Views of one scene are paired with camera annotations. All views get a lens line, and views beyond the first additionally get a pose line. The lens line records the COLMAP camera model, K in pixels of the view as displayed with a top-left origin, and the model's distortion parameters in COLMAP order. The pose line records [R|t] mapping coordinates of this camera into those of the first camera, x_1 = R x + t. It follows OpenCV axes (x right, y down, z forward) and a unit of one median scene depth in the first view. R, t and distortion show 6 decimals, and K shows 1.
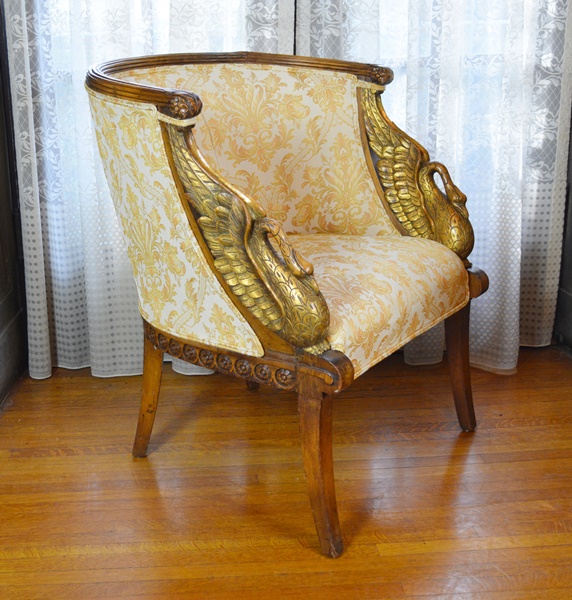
lens RADIAL K [[878.2, 0, 201.4], [0, 878.2, 285.9], [0, 0, 1]] dist [-0.078887, 0.000000]
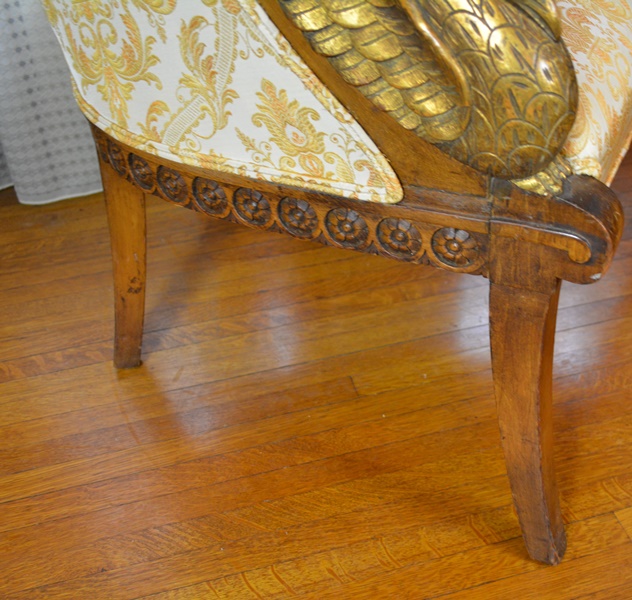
lens RADIAL K [[925.0, 0, 395.8], [0, 925.0, 346.9], [0, 0, 1]] dist [-0.078887, 0.000000]
pose [[0.968032, -0.152863, 0.198866, -0.021799], [0.073899, 0.931458, 0.356265, -0.008198], [-0.239695, -0.330180, 0.912977, 0.444964]]
